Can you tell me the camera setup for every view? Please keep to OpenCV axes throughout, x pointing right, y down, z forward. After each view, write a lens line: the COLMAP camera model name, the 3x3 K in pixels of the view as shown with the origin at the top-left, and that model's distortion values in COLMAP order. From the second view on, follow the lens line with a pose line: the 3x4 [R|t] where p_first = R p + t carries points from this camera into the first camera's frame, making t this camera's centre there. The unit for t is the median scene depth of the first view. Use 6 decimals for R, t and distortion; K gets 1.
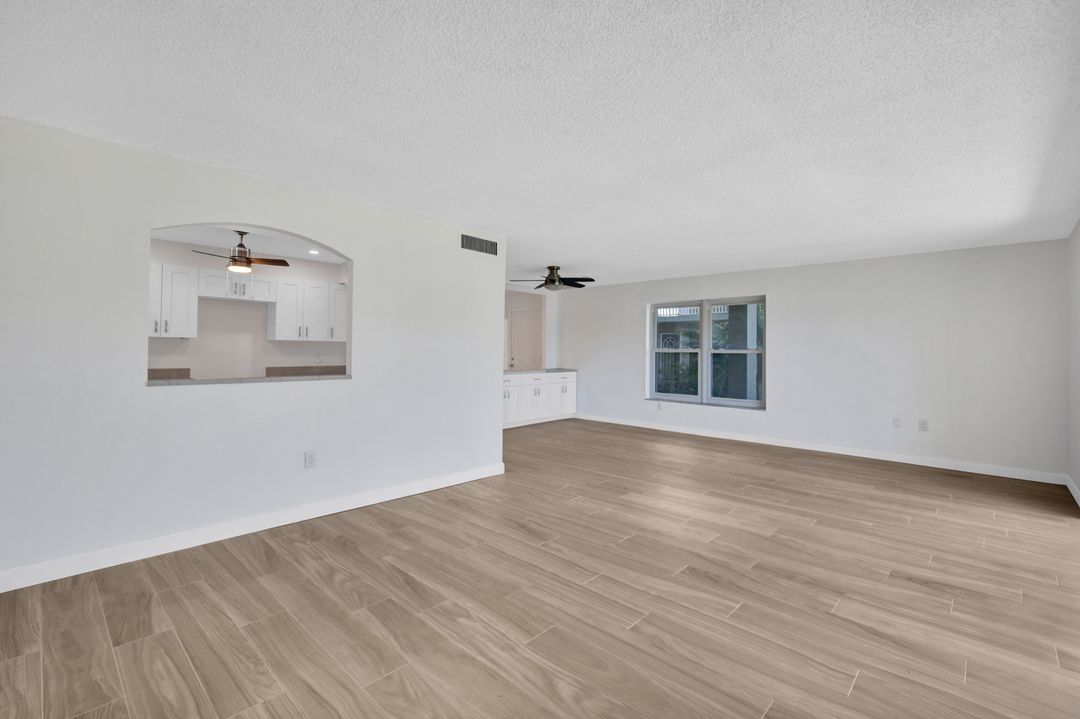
lens RADIAL K [[477.5, 0, 554.2], [0, 477.5, 348.0], [0, 0, 1]] dist [-0.001460, -0.000156]
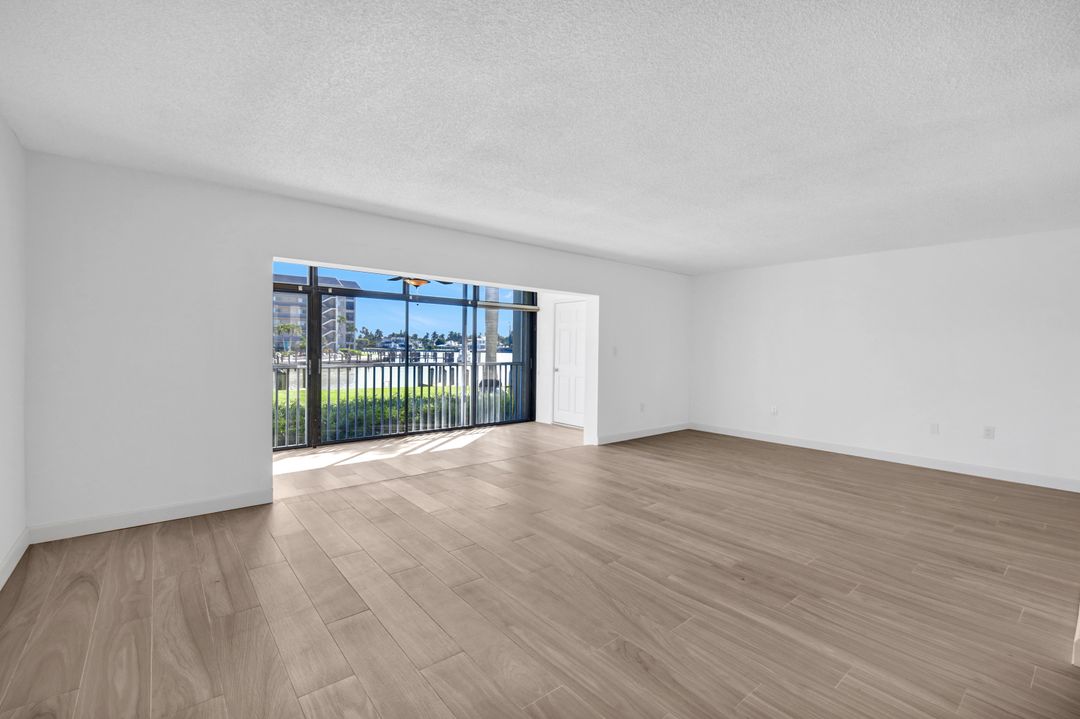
lens RADIAL K [[478.0, 0, 547.6], [0, 478.0, 346.2], [0, 0, 1]] dist [-0.001174, 0.000073]
pose [[-0.990514, -0.024956, 0.135123, 0.288743], [-0.026042, 0.999641, -0.006278, 0.009342], [-0.134918, -0.009738, -0.990809, 1.476342]]
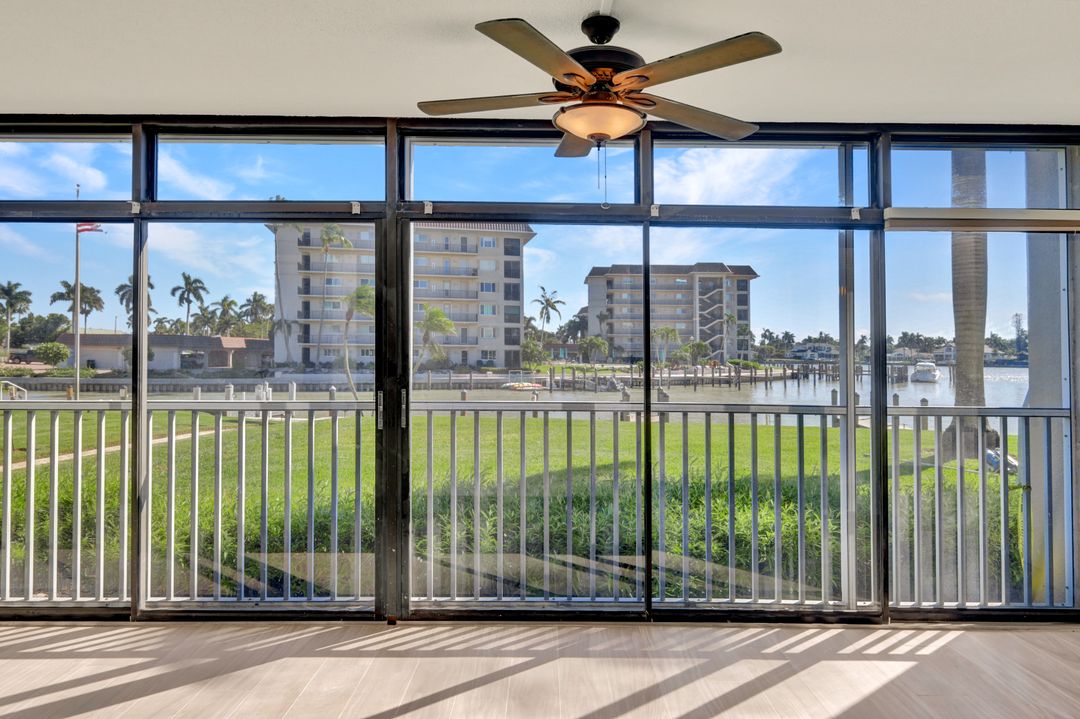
lens RADIAL K [[674.7, 0, 539.0], [0, 674.7, 340.0], [0, 0, 1]] dist [0.004079, 0.000416]
pose [[-0.673536, -0.003662, 0.739146, 0.466575], [-0.020456, 0.999697, -0.013687, 0.006916], [-0.738872, -0.024339, -0.673407, 0.651781]]
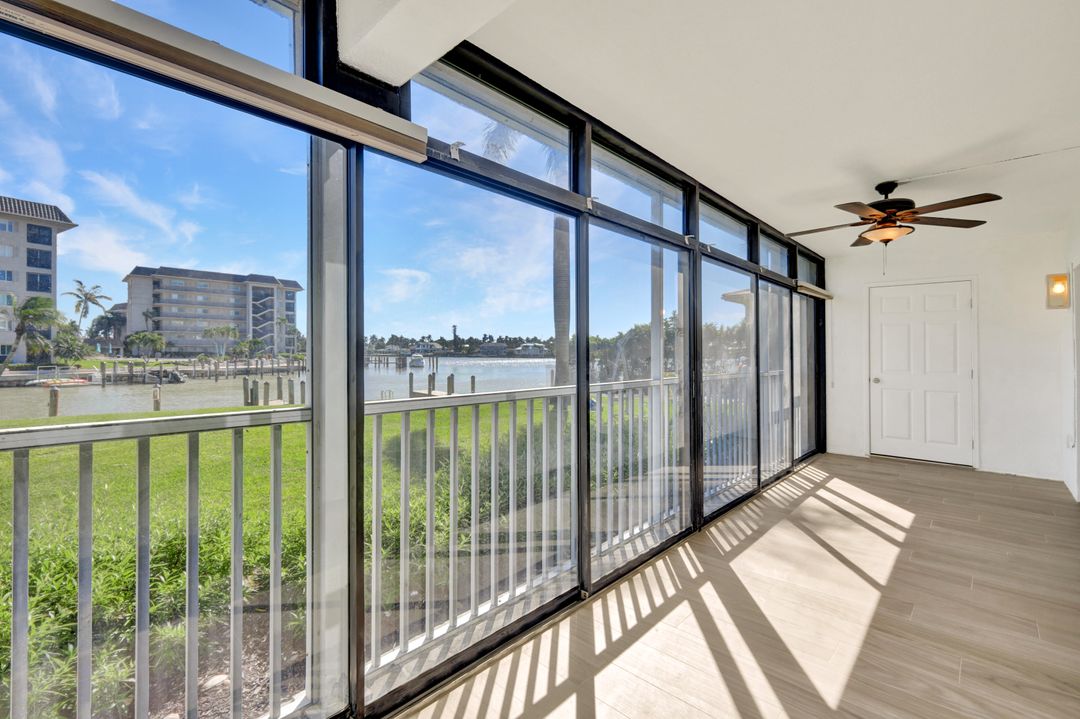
lens RADIAL K [[477.5, 0, 554.2], [0, 477.5, 348.0], [0, 0, 1]] dist [-0.001460, -0.000156]
pose [[-0.999803, -0.019490, -0.003830, 1.324018], [-0.019438, 0.999726, -0.013021, 0.027203], [0.004083, -0.012944, -0.999908, 1.022284]]
